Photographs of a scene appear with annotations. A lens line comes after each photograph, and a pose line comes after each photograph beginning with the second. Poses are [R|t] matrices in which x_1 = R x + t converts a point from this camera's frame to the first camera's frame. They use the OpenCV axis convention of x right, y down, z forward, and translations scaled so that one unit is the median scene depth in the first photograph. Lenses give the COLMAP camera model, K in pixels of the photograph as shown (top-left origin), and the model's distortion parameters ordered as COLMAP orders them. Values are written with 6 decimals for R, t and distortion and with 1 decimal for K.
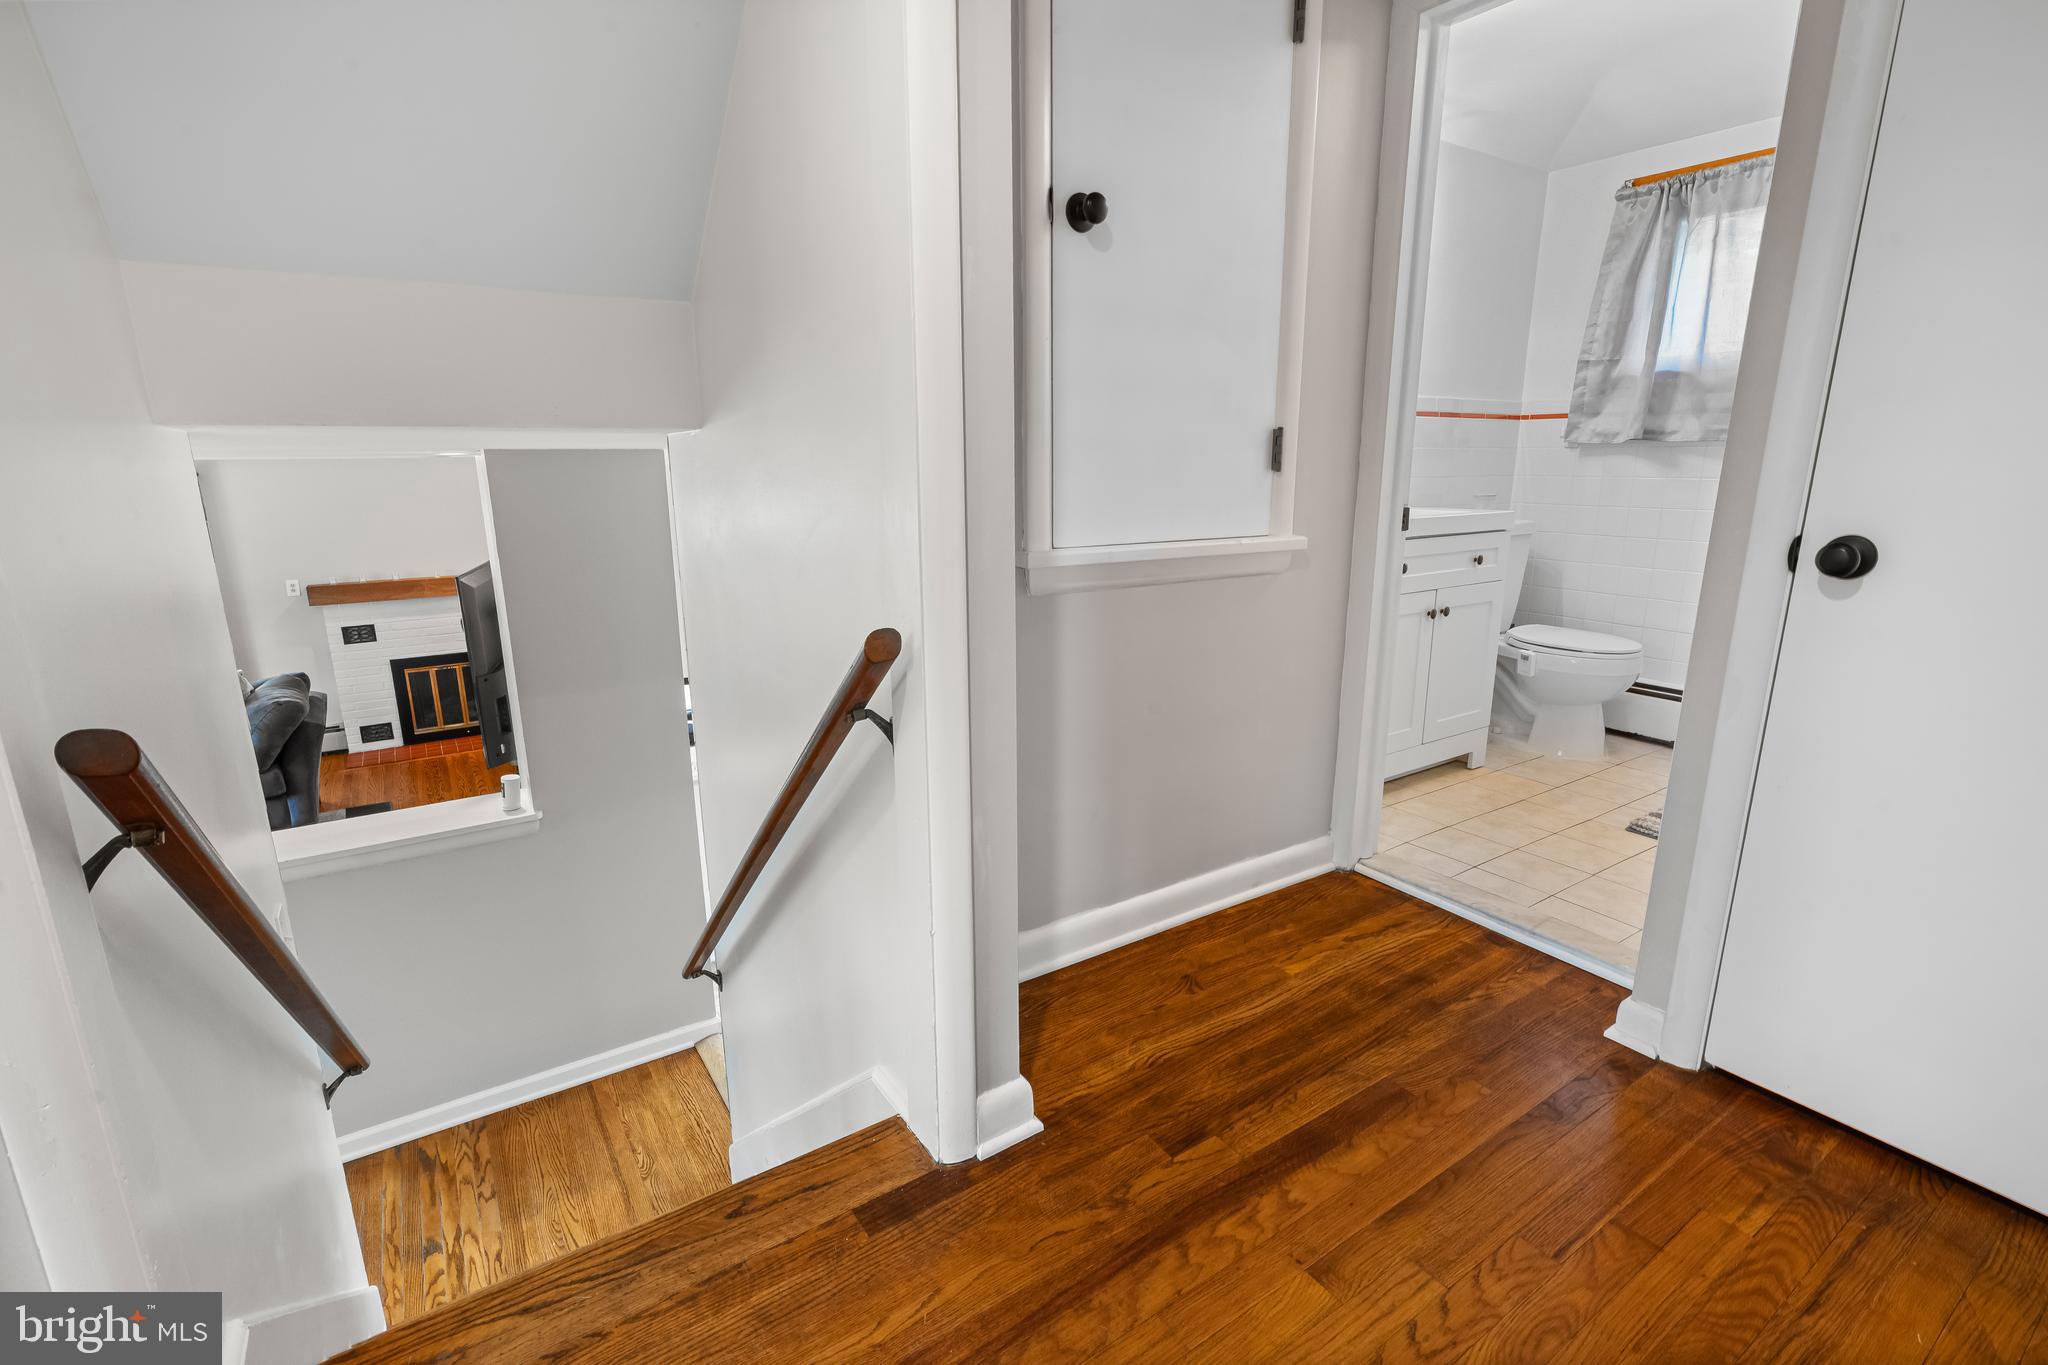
lens RADIAL K [[939.6, 0, 1013.1], [0, 939.6, 693.9], [0, 0, 1]] dist [-0.003711, -0.000171]
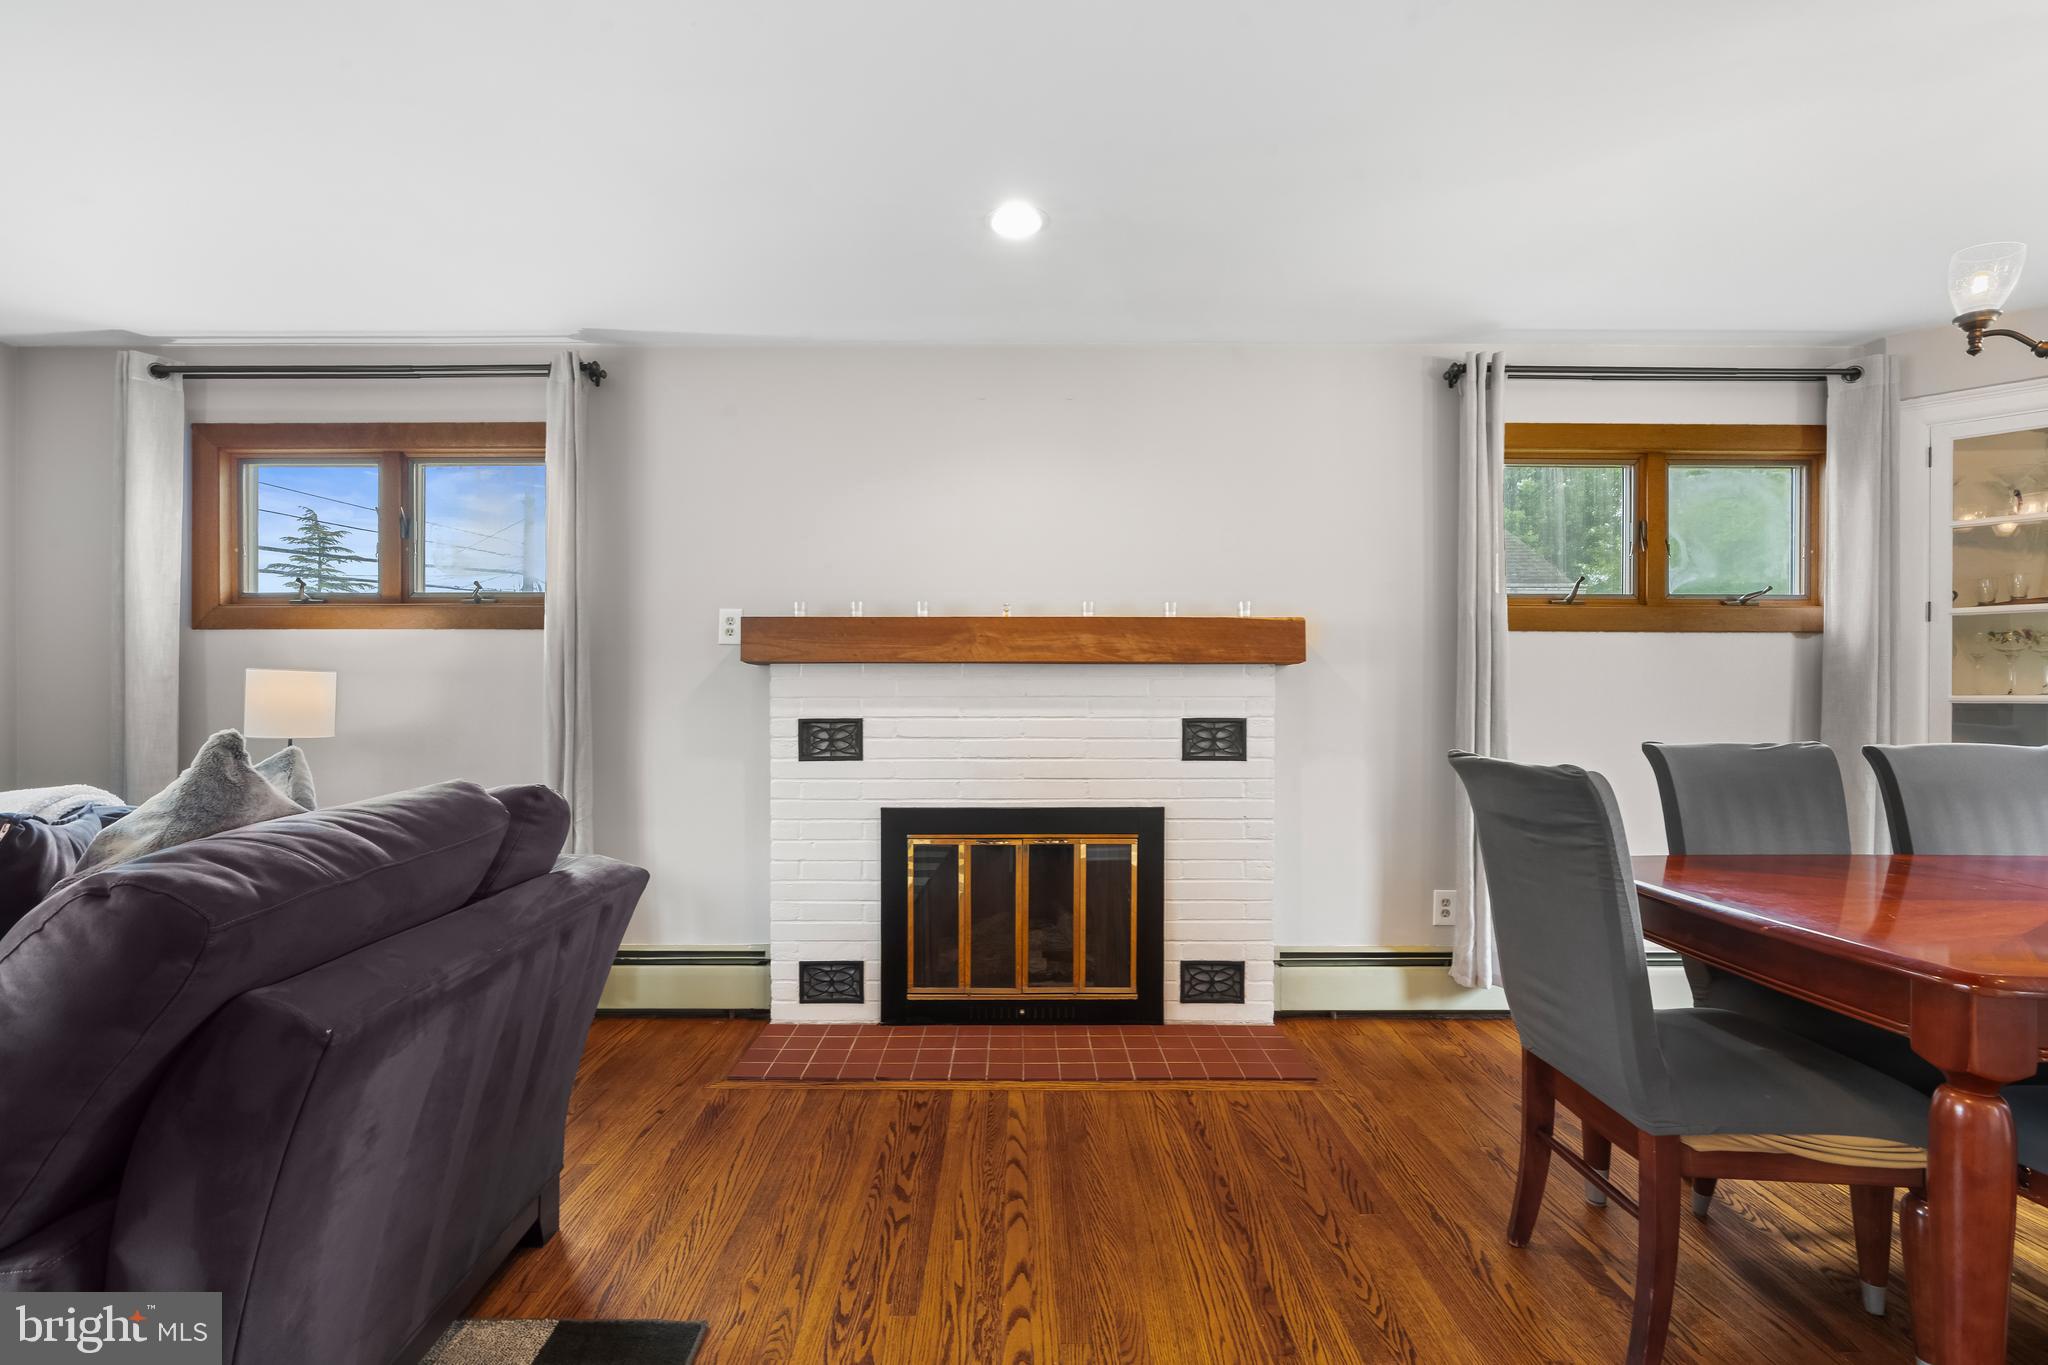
lens RADIAL K [[932.0, 0, 1016.4], [0, 932.0, 687.9], [0, 0, 1]] dist [-0.001916, 0.000689]
pose [[0.835469, 0.006481, -0.549499, -0.392778], [-0.140320, 0.969299, -0.201913, -0.013078], [0.531320, 0.245798, 0.810729, 0.690870]]
